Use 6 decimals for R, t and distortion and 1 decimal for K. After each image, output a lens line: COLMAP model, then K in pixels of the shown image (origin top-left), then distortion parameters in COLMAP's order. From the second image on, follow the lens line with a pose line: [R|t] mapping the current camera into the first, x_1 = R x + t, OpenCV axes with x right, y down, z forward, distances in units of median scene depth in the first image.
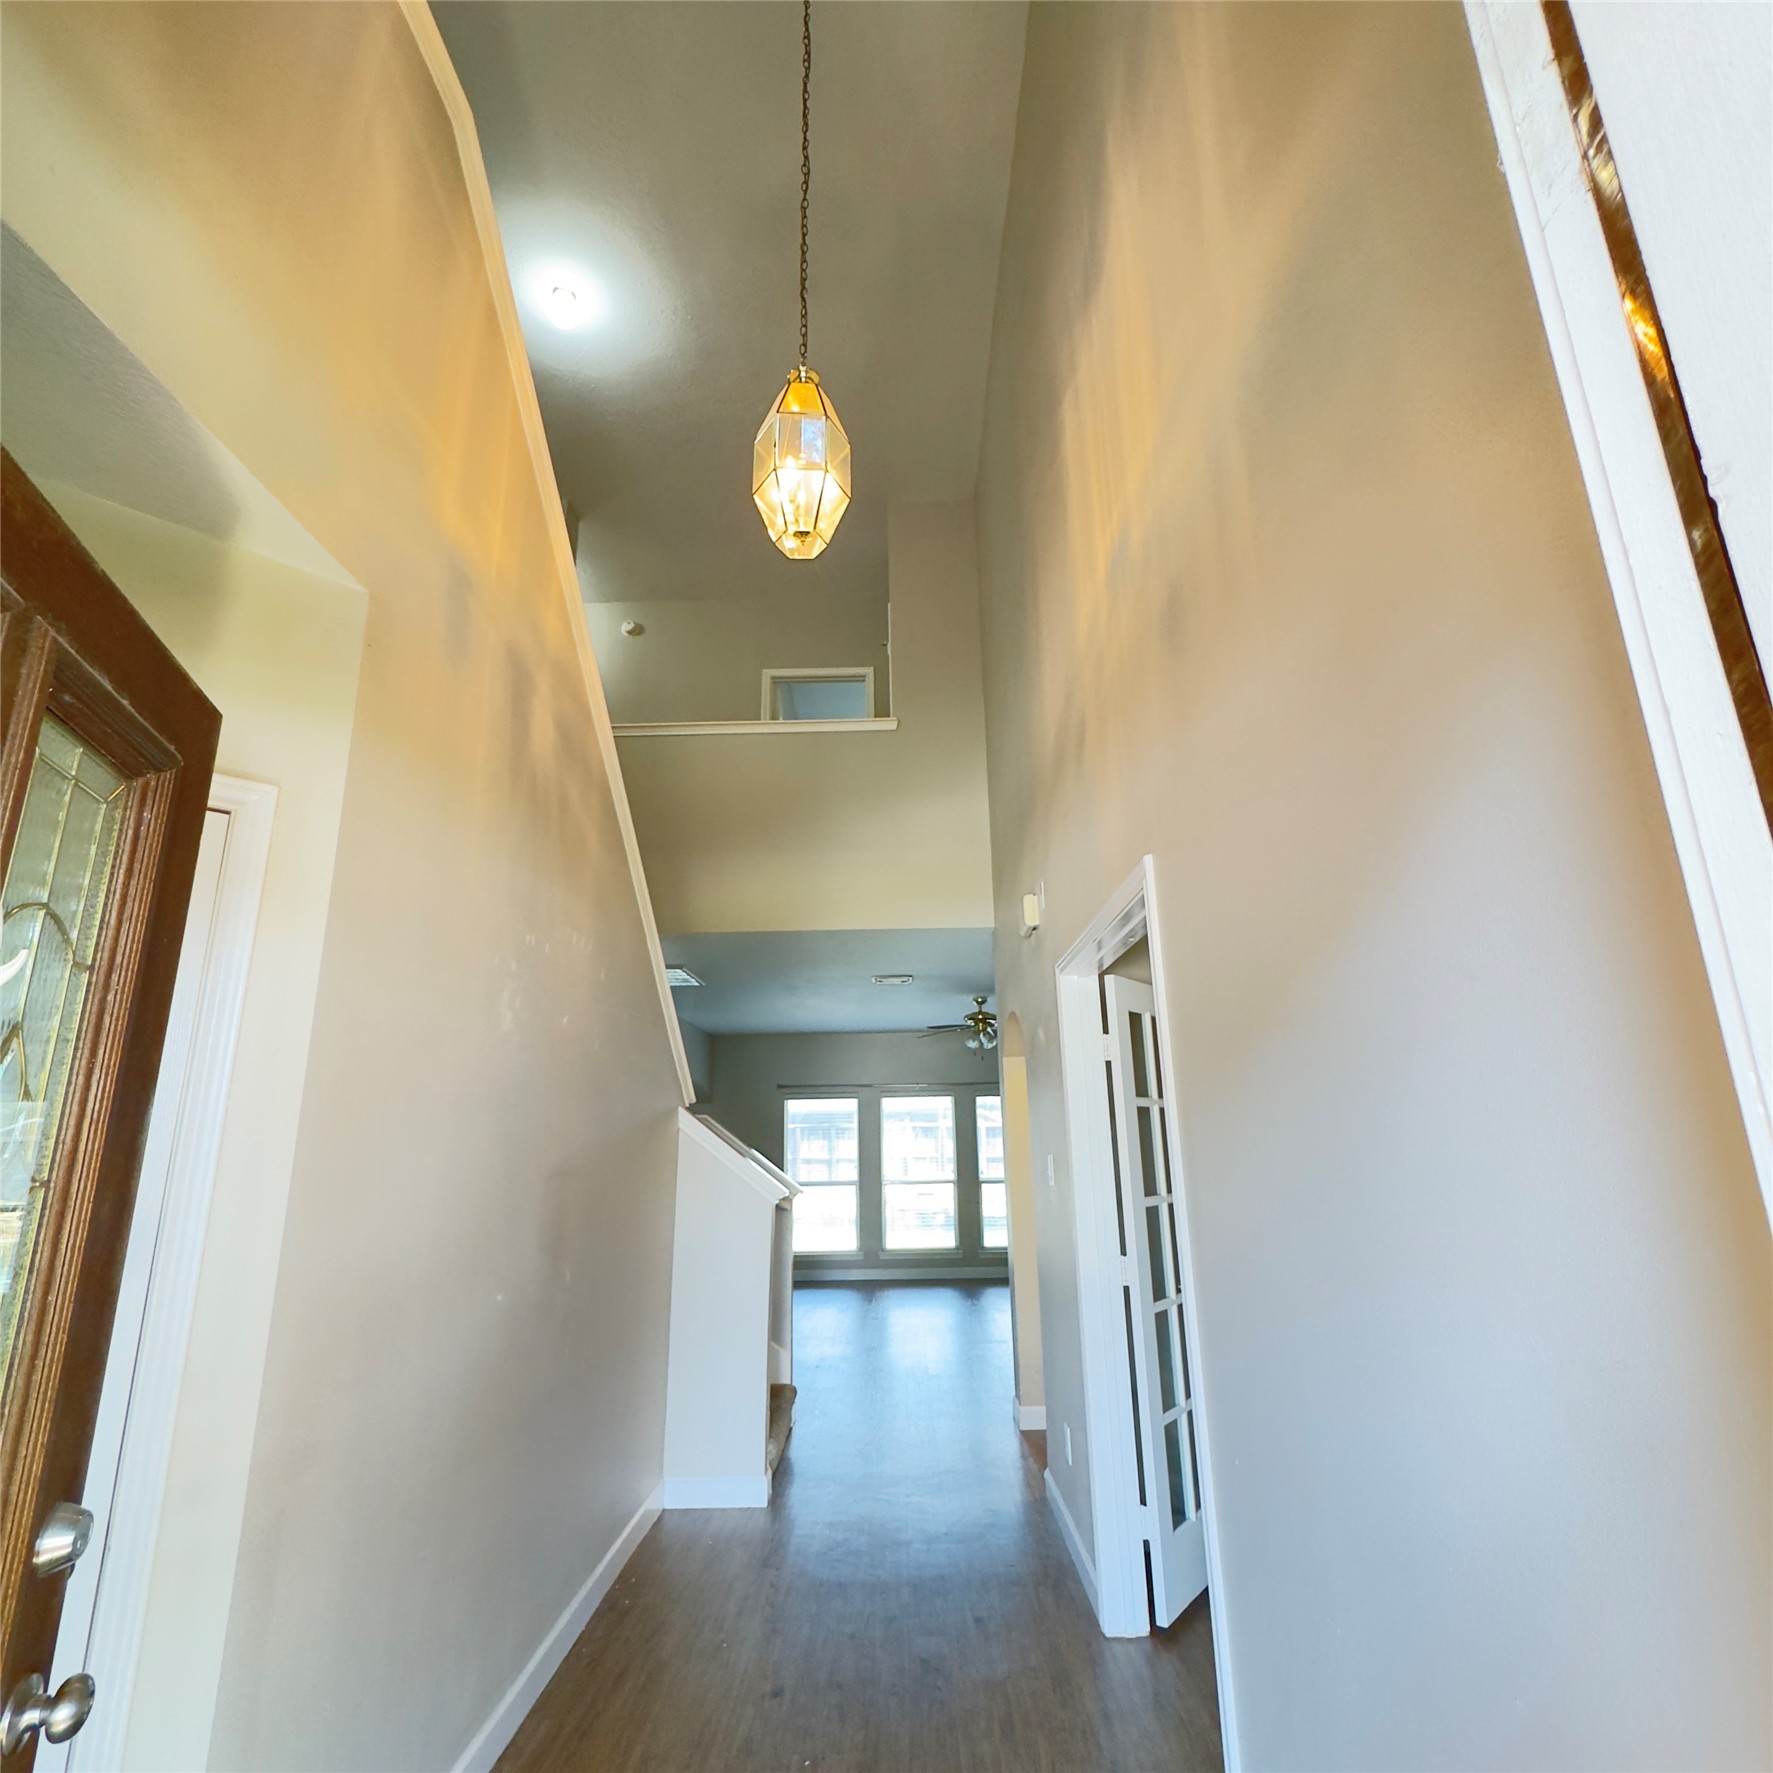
lens RADIAL K [[949.7, 0, 881.1], [0, 949.7, 888.0], [0, 0, 1]] dist [-0.001576, -0.000451]
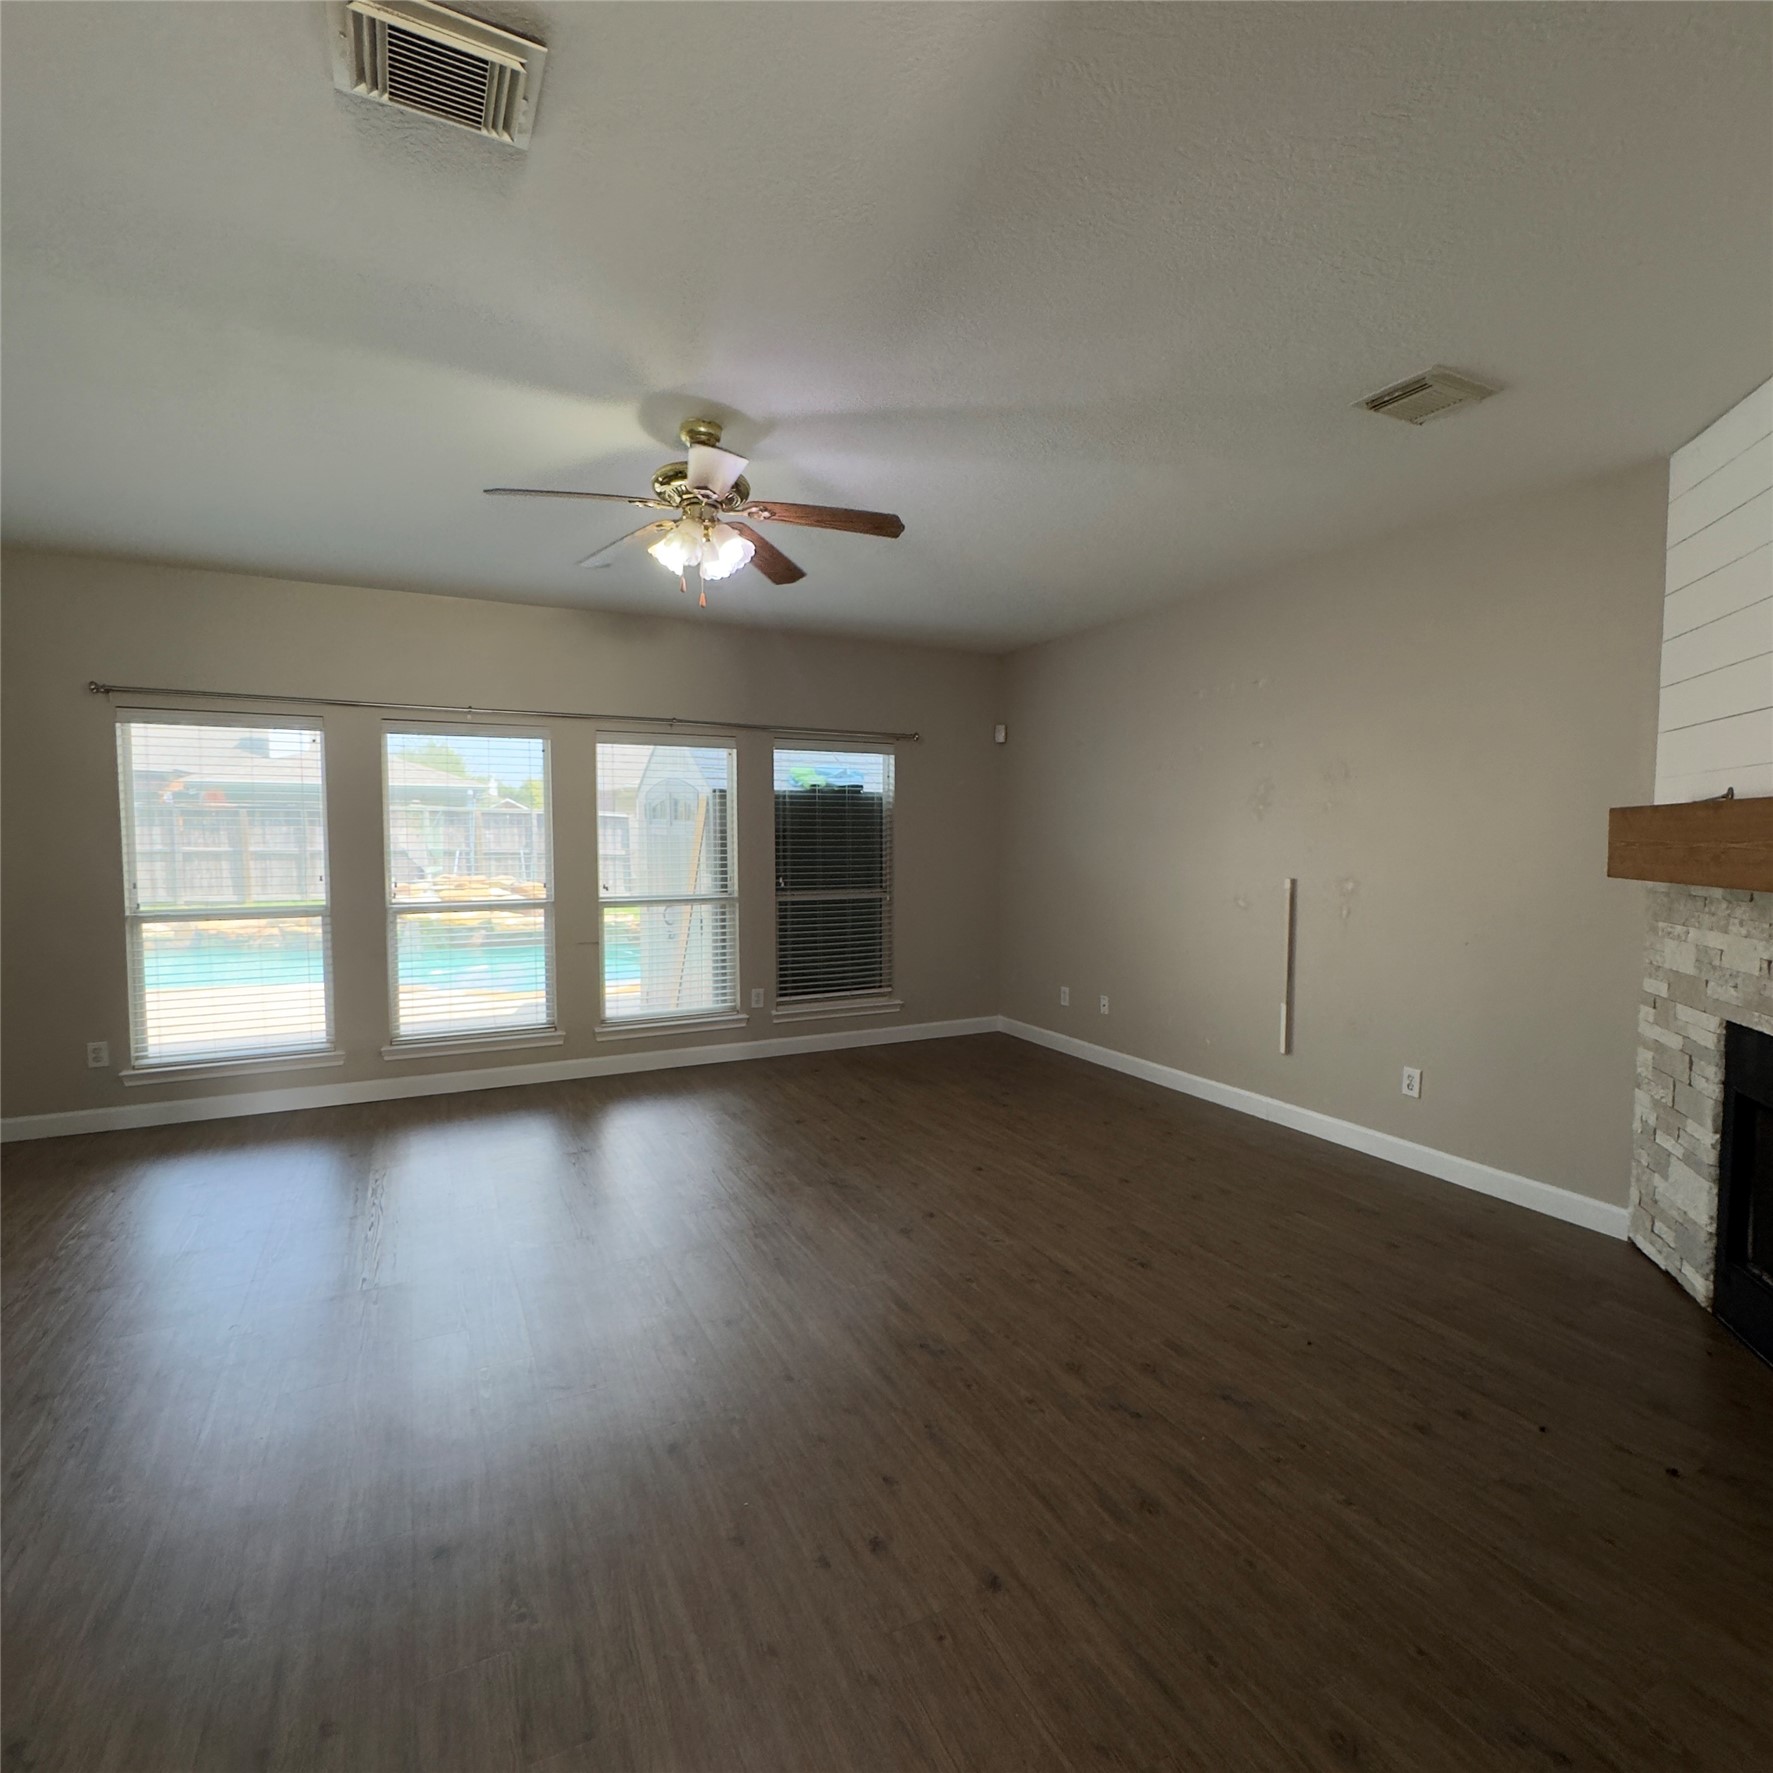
lens RADIAL K [[949.7, 0, 885.9], [0, 949.7, 883.0], [0, 0, 1]] dist [-0.001576, -0.000451]
pose [[0.884693, -0.010018, 0.466067, 0.000712], [-0.133145, 0.952695, 0.273213, 0.135536], [-0.446757, -0.303764, 0.841508, 0.494474]]
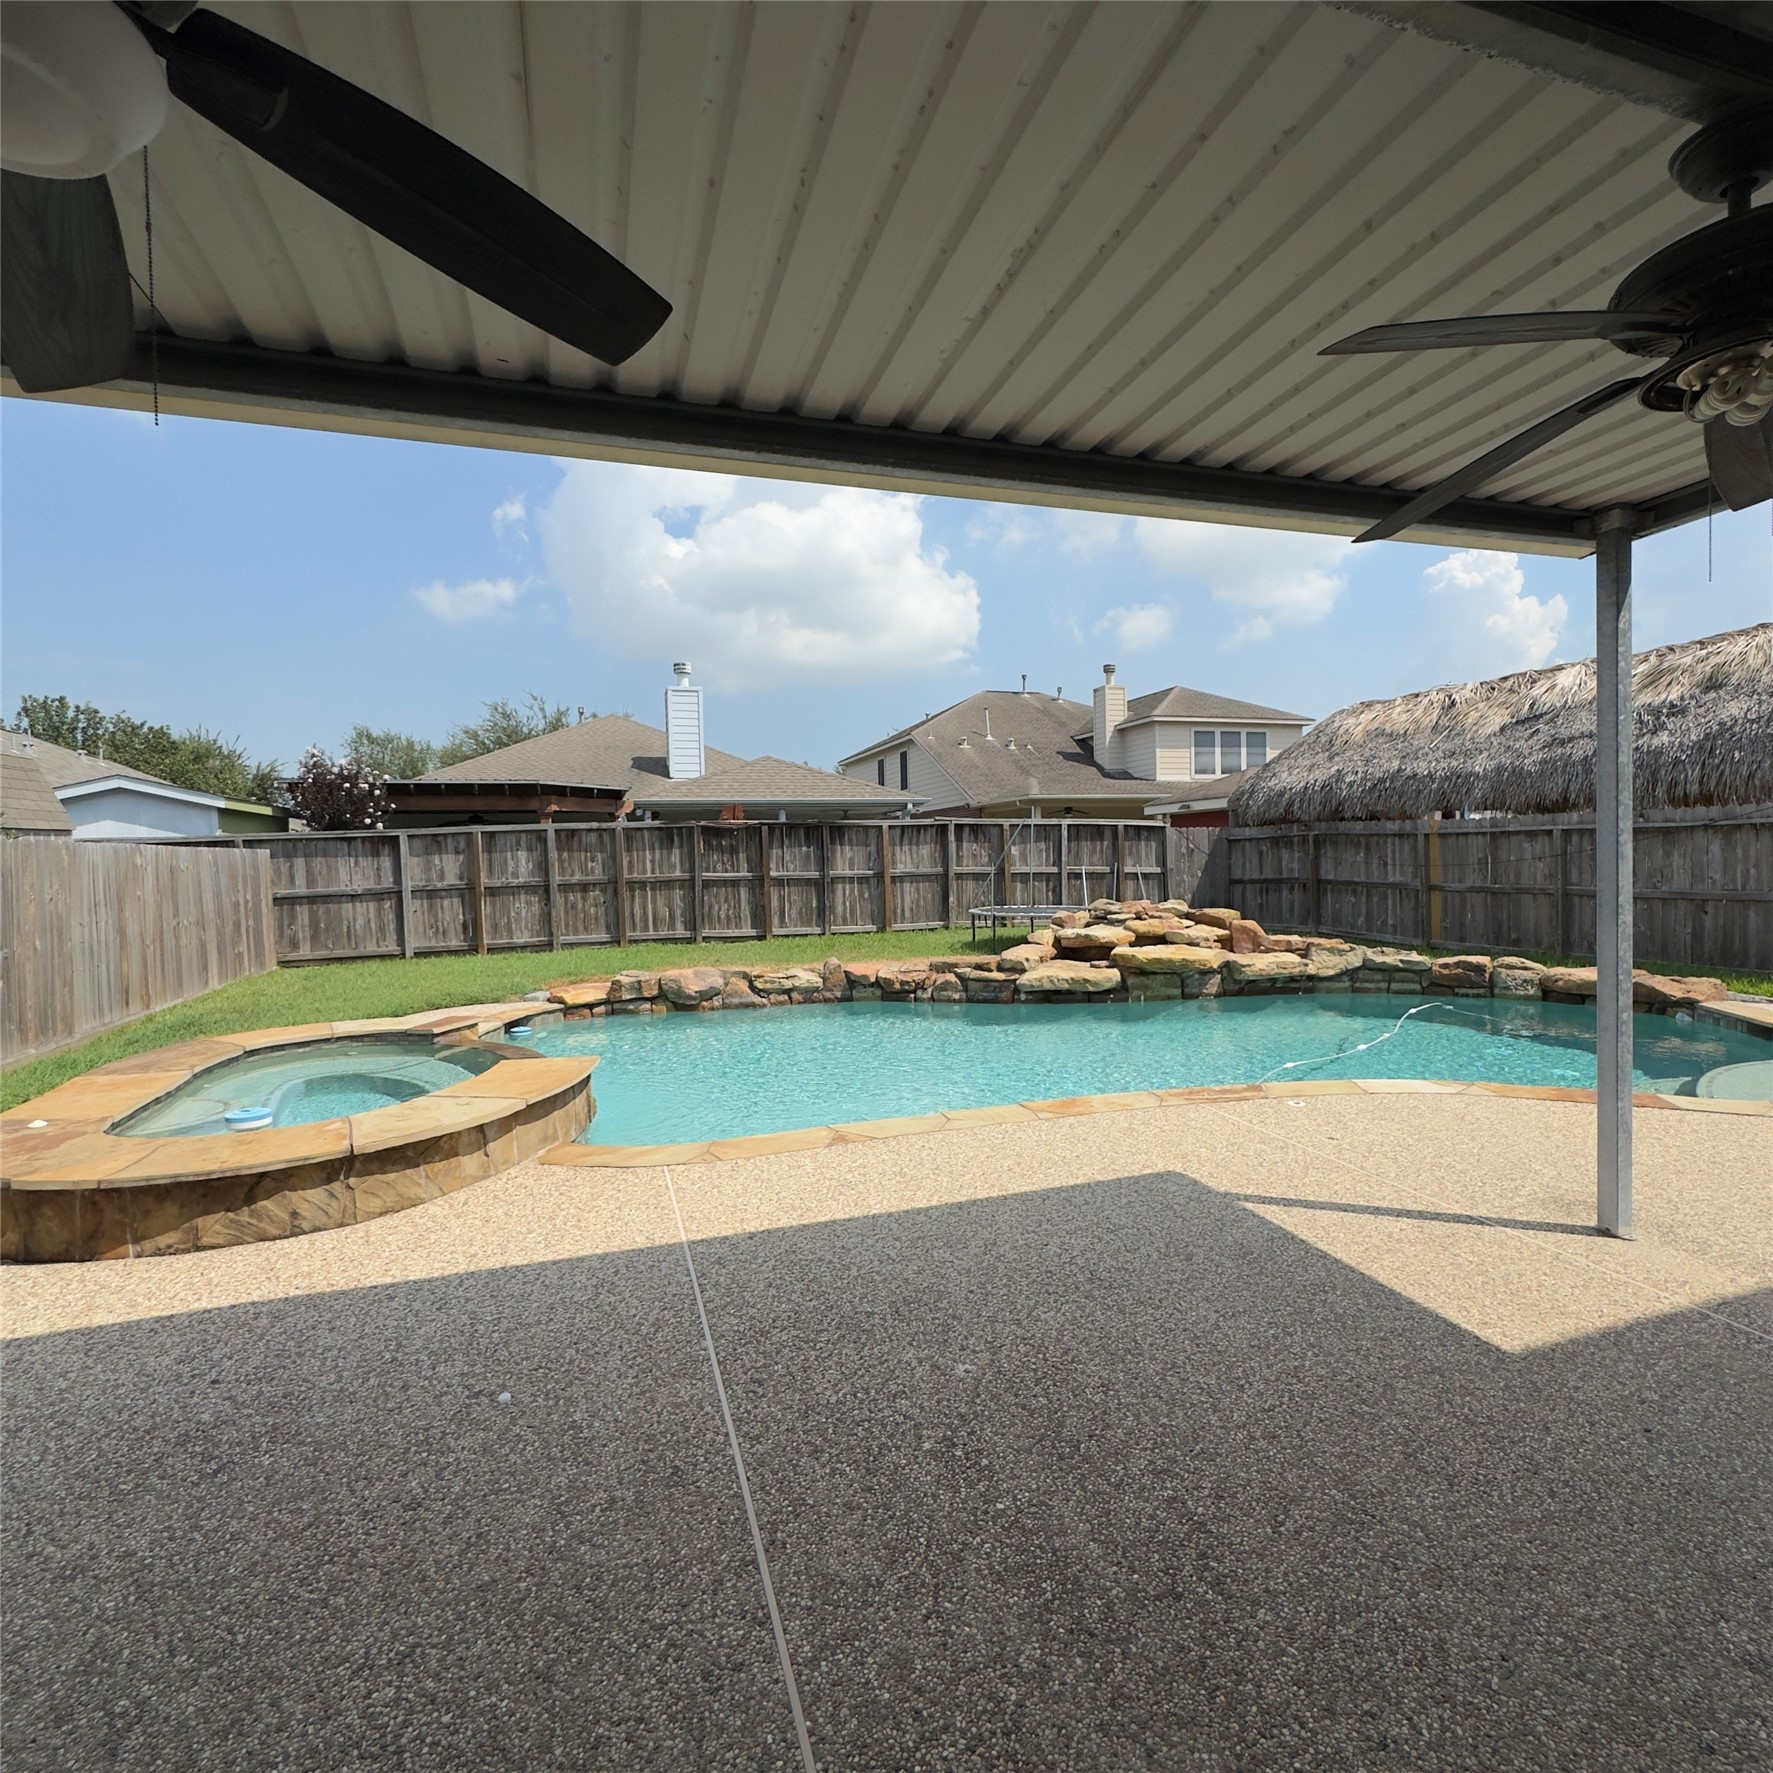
lens RADIAL K [[949.7, 0, 888.0], [0, 949.7, 890.1], [0, 0, 1]] dist [-0.001576, -0.000451]
pose [[0.949306, -0.019224, 0.313767, -0.410824], [-0.071214, 0.959028, 0.274216, 0.280160], [-0.306182, -0.282659, 0.909041, 0.983072]]
